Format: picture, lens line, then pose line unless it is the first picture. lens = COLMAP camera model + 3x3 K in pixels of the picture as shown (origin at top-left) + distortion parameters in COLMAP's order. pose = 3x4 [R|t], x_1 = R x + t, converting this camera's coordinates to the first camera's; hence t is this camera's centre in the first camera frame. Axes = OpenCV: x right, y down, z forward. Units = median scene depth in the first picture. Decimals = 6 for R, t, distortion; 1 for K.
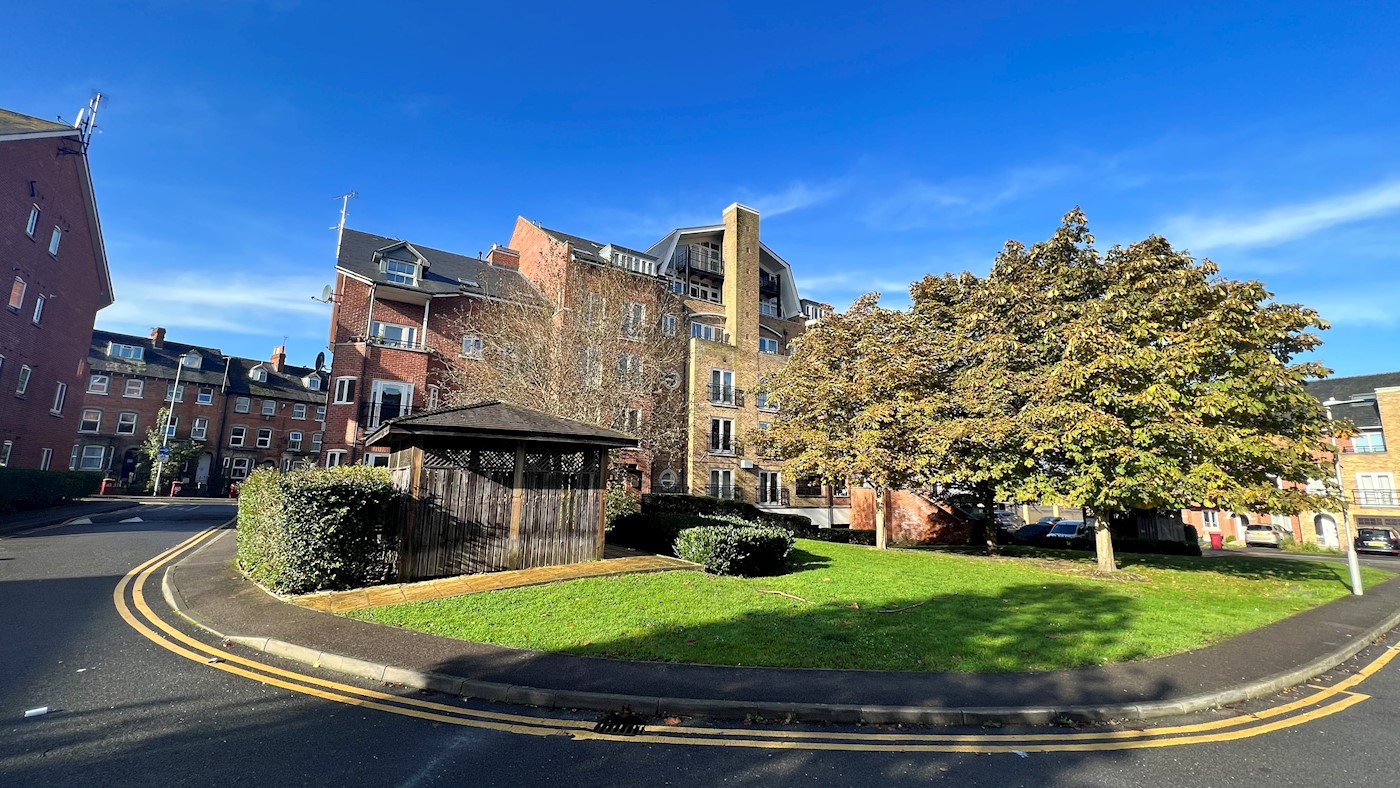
lens RADIAL K [[555.2, 0, 694.8], [0, 555.2, 389.7], [0, 0, 1]] dist [-0.000921, -0.000026]
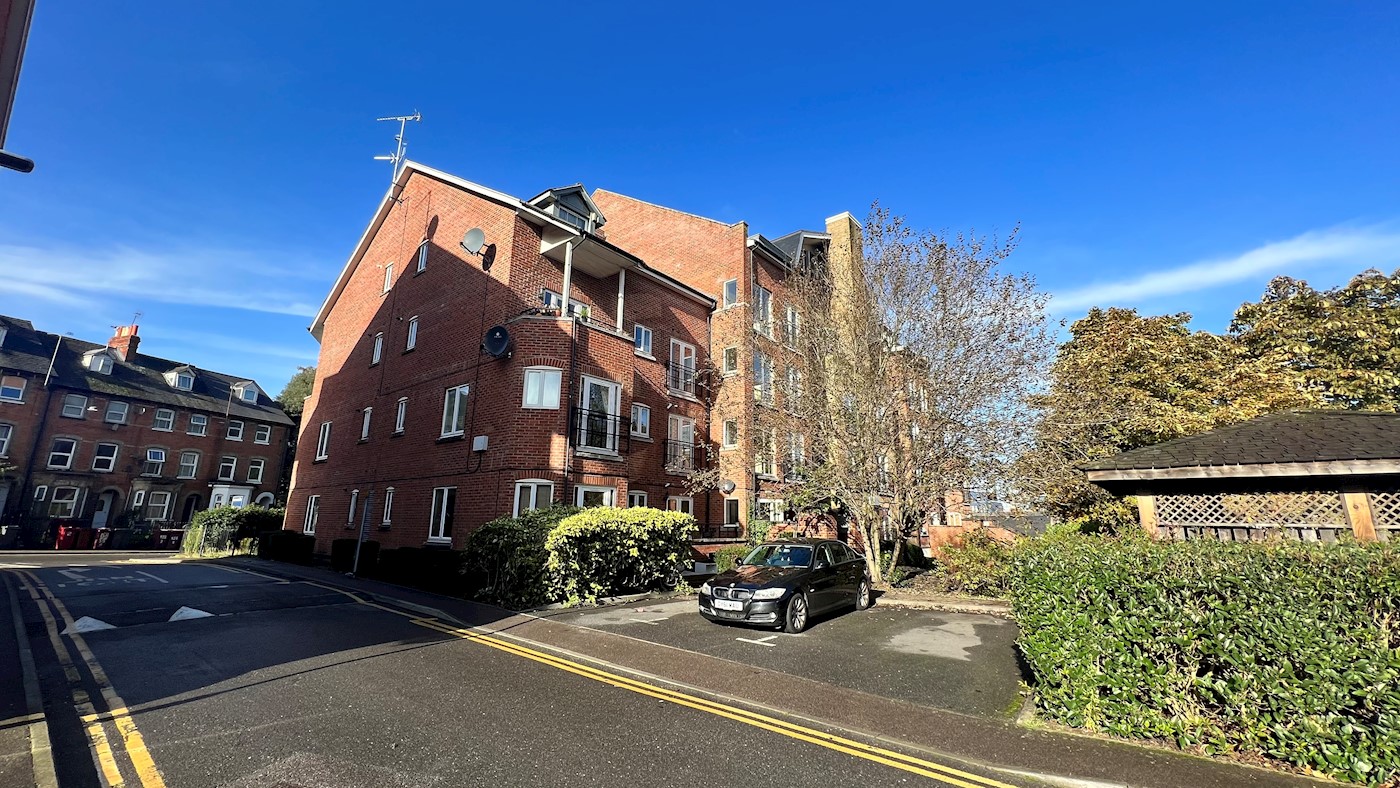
lens RADIAL K [[555.2, 0, 700.2], [0, 555.2, 392.5], [0, 0, 1]] dist [-0.000921, -0.000026]
pose [[0.957264, 0.058634, 0.283210, -3.520628], [-0.044307, 0.997405, -0.056738, 0.190151], [-0.285802, 0.041765, 0.957378, 1.785049]]
